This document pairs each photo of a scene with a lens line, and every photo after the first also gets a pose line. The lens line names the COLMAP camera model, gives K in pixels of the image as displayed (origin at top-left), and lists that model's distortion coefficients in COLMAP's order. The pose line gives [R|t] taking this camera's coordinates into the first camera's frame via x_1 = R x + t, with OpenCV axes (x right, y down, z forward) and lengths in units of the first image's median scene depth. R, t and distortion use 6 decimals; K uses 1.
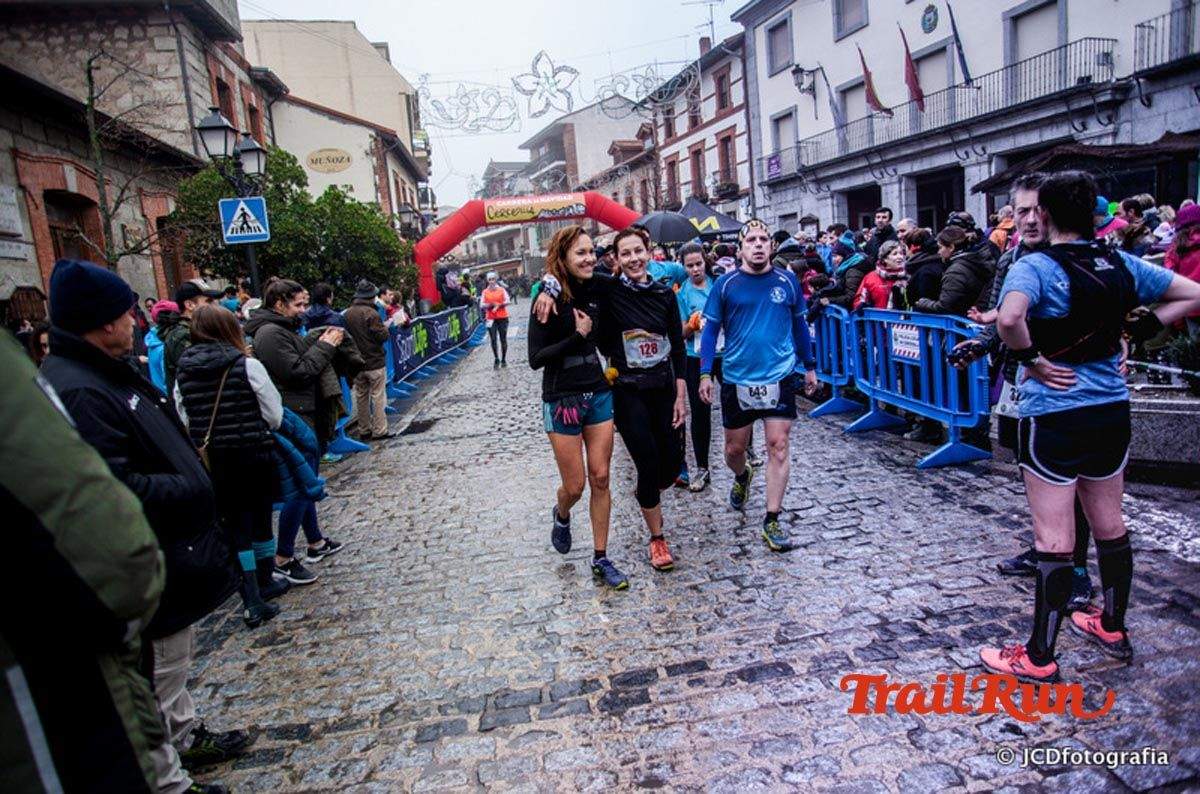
lens RADIAL K [[731.4, 0, 606.3], [0, 731.4, 400.9], [0, 0, 1]] dist [-0.089292, 0.051709]
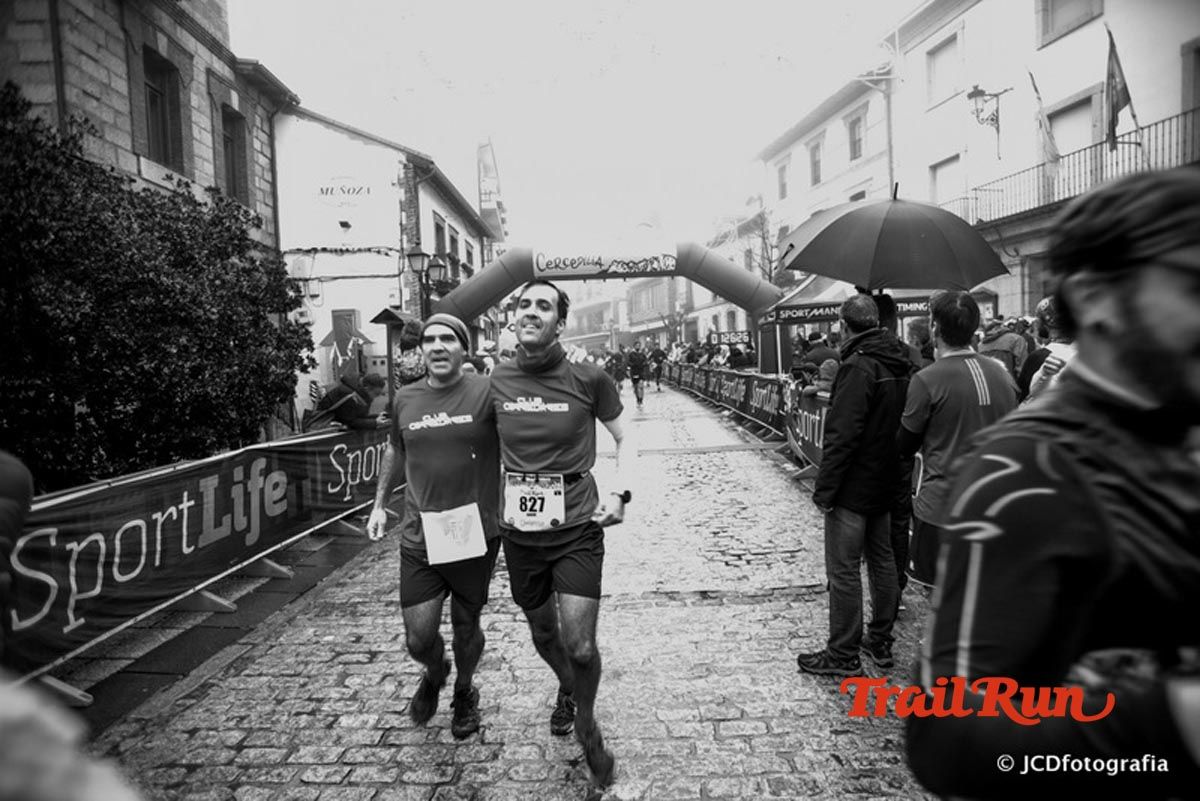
lens RADIAL K [[682.4, 0, 603.1], [0, 682.4, 396.6], [0, 0, 1]] dist [-0.066261, 0.001572]
pose [[0.989404, 0.056179, -0.133877, -0.002709], [-0.069841, 0.992570, -0.099633, -0.049309], [0.127285, 0.107928, 0.985977, 0.266571]]
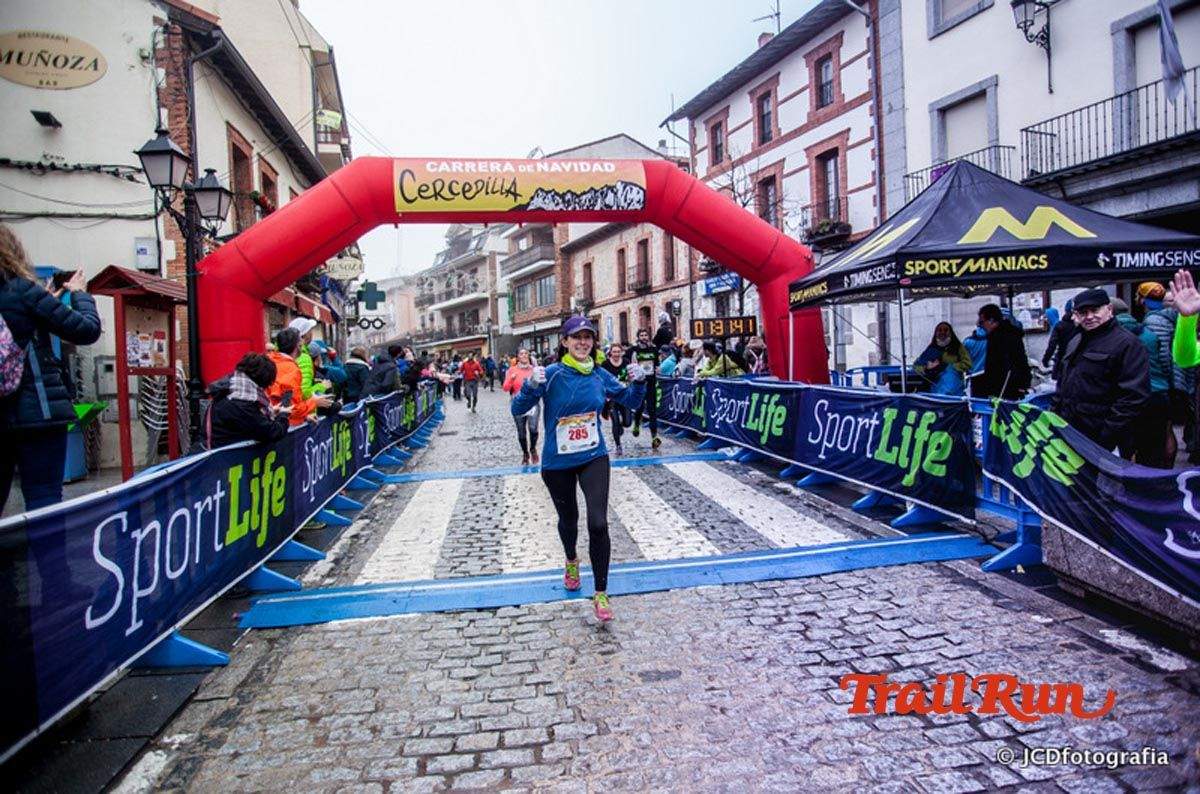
lens RADIAL K [[731.4, 0, 606.3], [0, 731.4, 400.9], [0, 0, 1]] dist [-0.089292, 0.051709]
pose [[0.997673, 0.047672, 0.048745, -0.047548], [-0.041529, 0.991895, -0.120079, -0.073793], [-0.054074, 0.117775, 0.991567, 0.447789]]
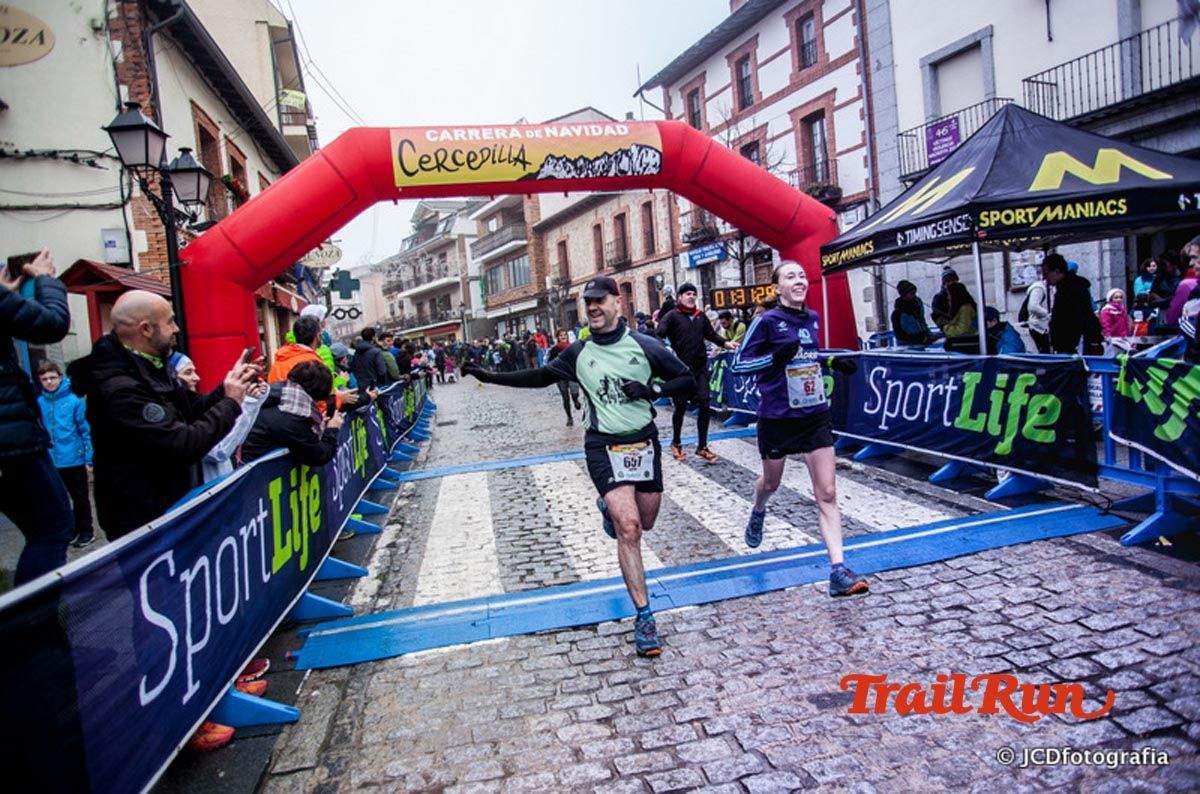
lens RADIAL K [[731.4, 0, 606.3], [0, 731.4, 400.9], [0, 0, 1]] dist [-0.089292, 0.051709]
pose [[0.995865, -0.007424, 0.090544, -0.068179], [0.015793, 0.995628, -0.092058, -0.076062], [-0.089465, 0.093107, 0.991629, 0.467599]]
